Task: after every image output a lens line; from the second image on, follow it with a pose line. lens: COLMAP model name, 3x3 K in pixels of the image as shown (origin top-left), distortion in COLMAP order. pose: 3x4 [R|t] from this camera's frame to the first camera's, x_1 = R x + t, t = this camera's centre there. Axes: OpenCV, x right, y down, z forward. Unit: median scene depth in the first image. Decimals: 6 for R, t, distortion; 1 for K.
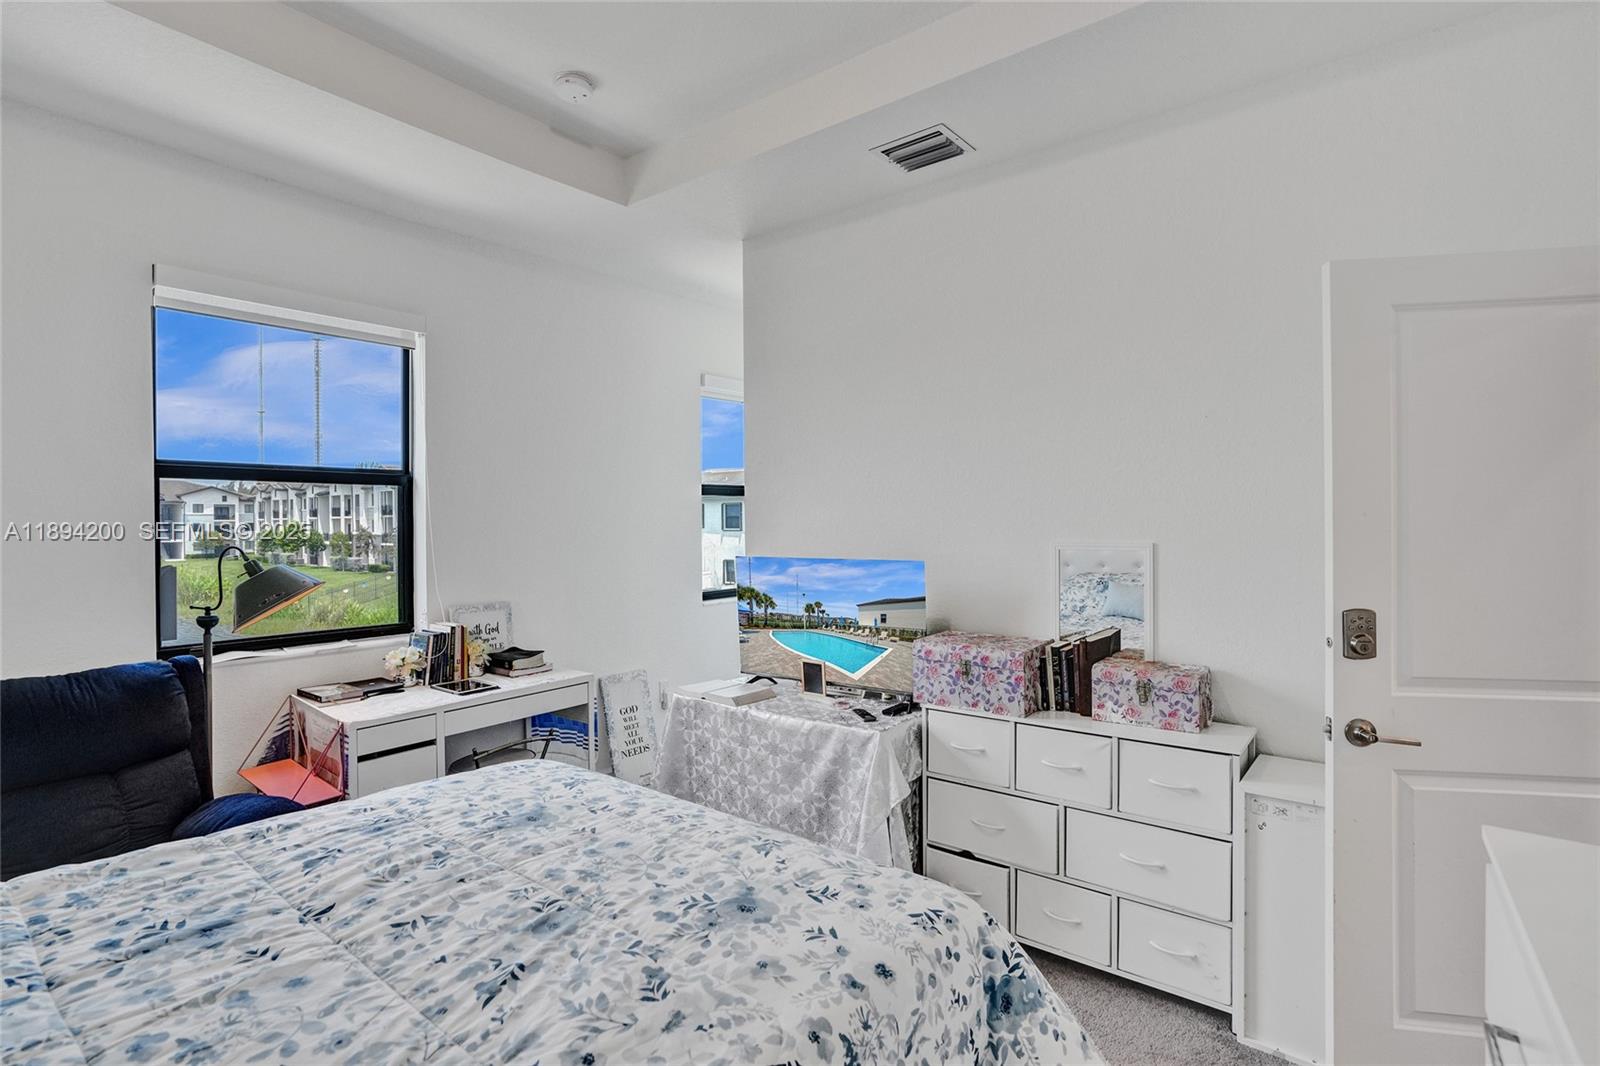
lens RADIAL K [[772.2, 0, 804.3], [0, 772.2, 530.8], [0, 0, 1]] dist [-0.038655, 0.018351]
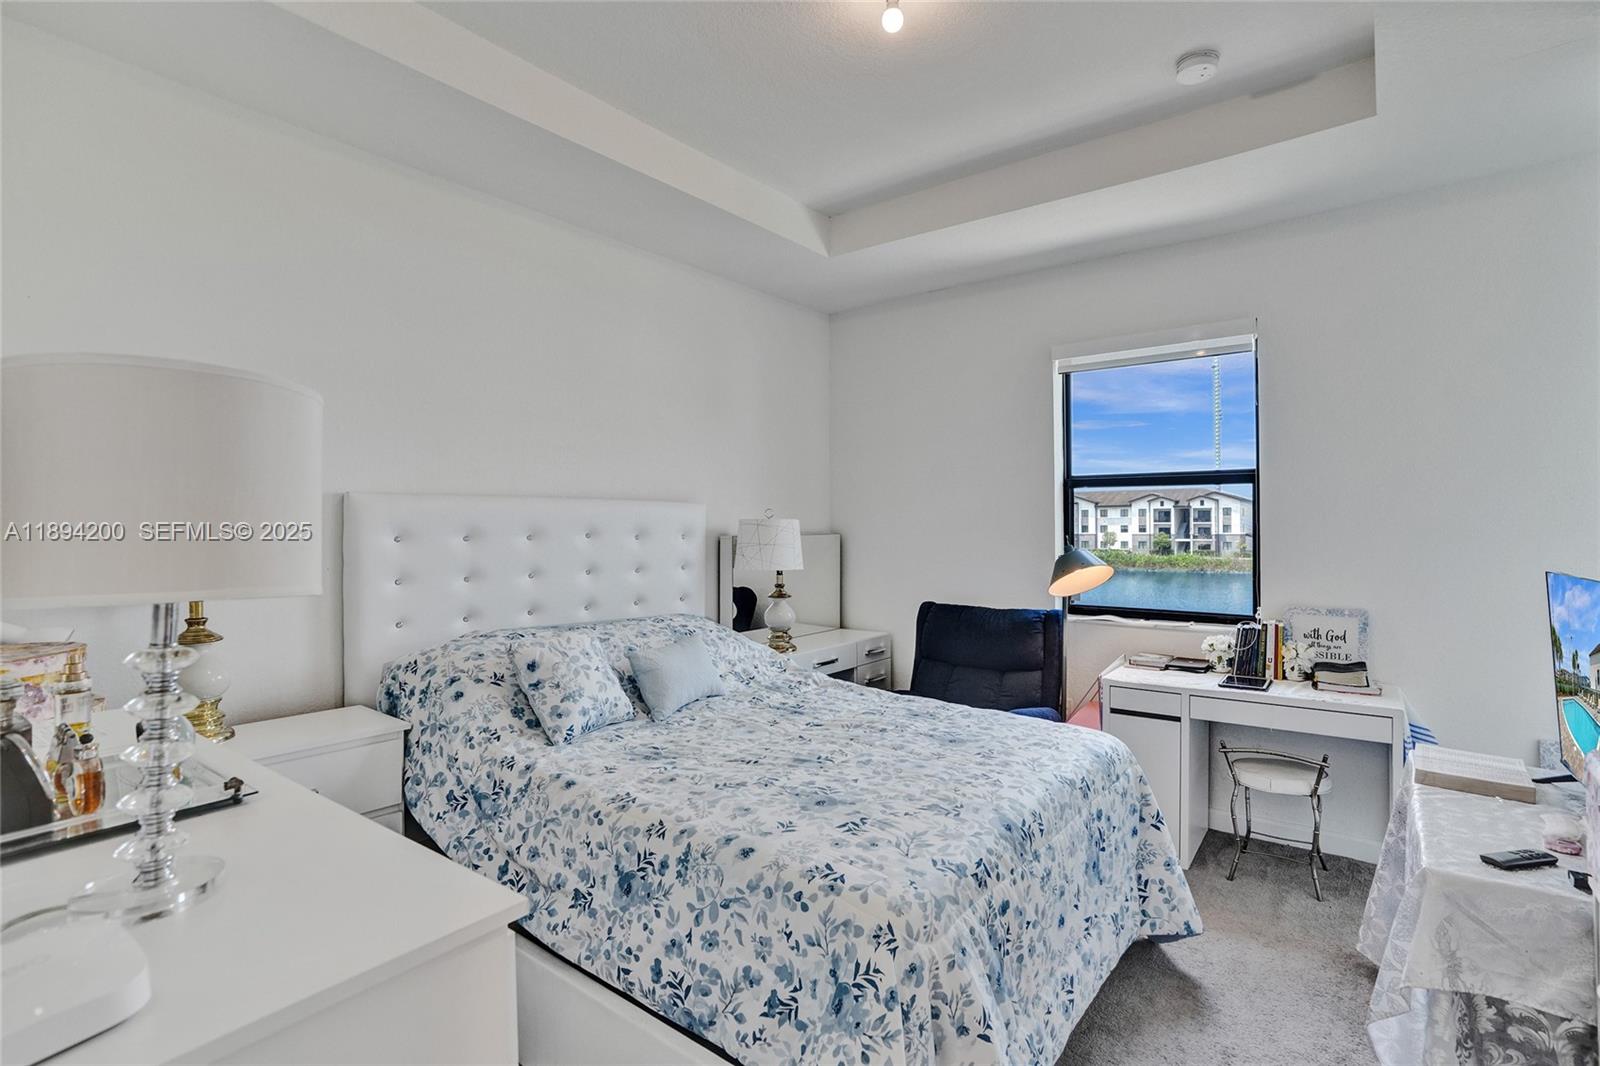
lens RADIAL K [[772.2, 0, 805.7], [0, 772.2, 529.7], [0, 0, 1]] dist [-0.038655, 0.018351]
pose [[-0.006611, 0.007953, -0.999947, 0.639206], [-0.009440, 0.999923, 0.008016, 0.001054], [0.999934, 0.009492, -0.006536, 0.491710]]
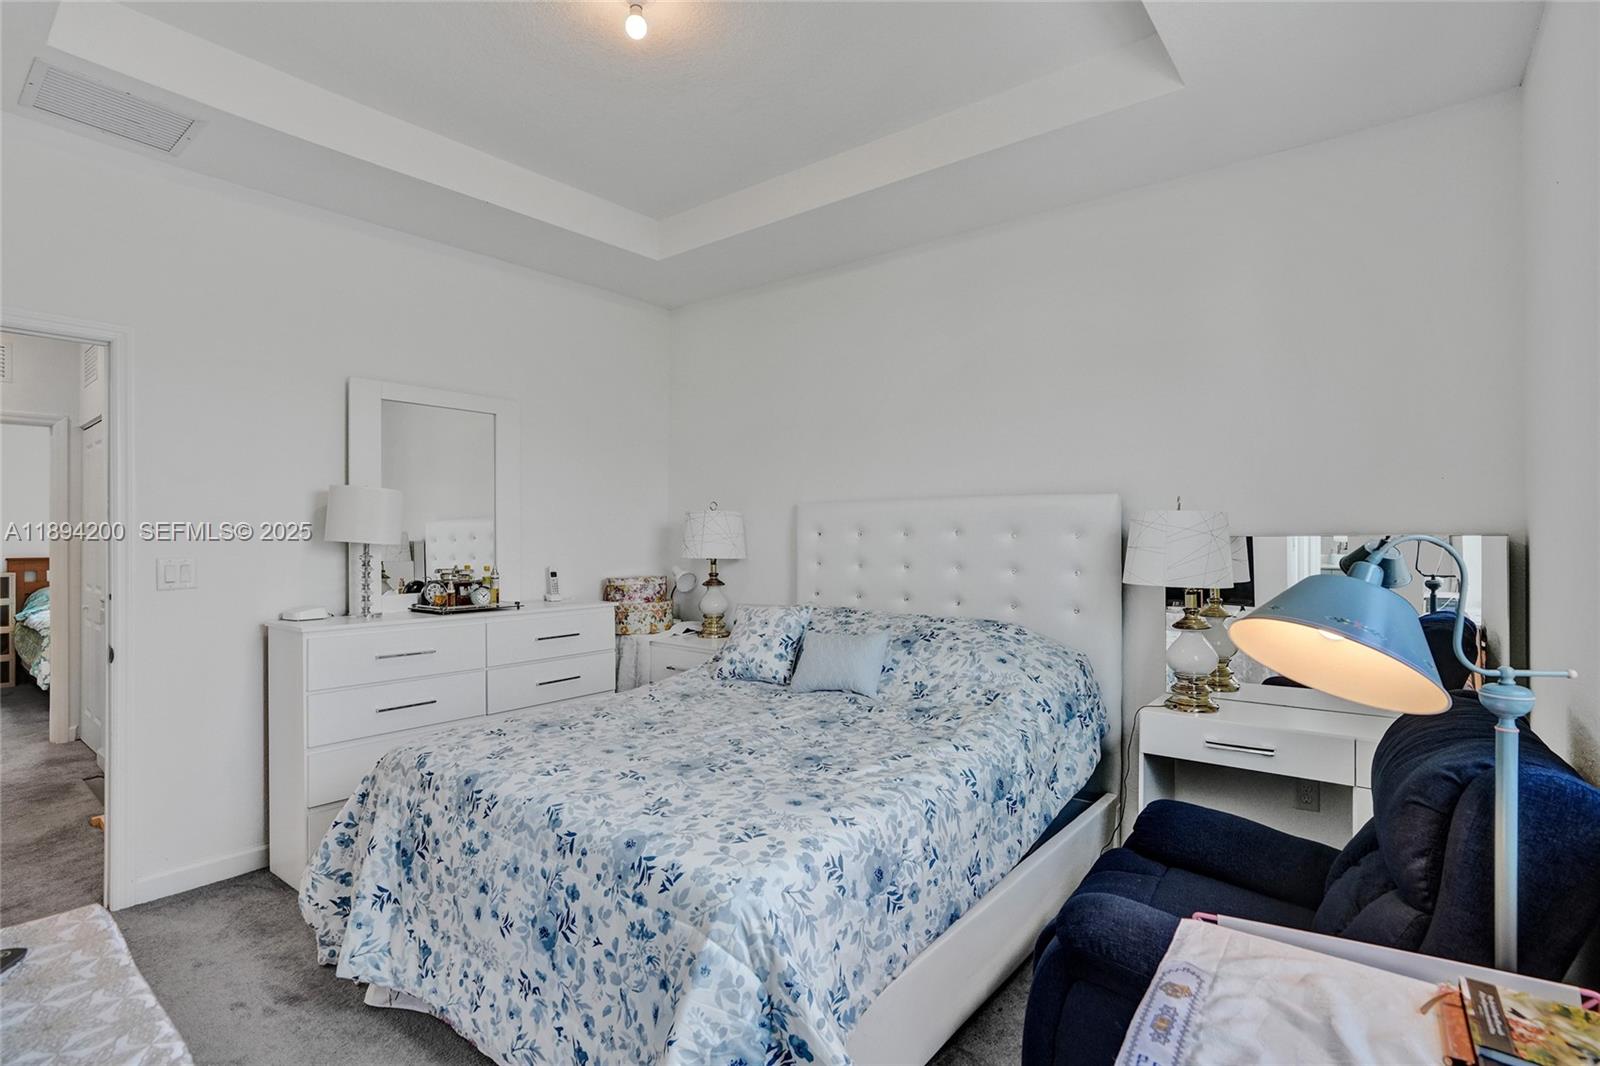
lens RADIAL K [[772.2, 0, 791.8], [0, 772.2, 530.7], [0, 0, 1]] dist [-0.038655, 0.018351]
pose [[-0.999590, 0.002624, 0.028522, -0.359204], [0.002855, 0.999964, 0.008046, 0.010700], [-0.028500, 0.008124, -0.999561, 1.401859]]
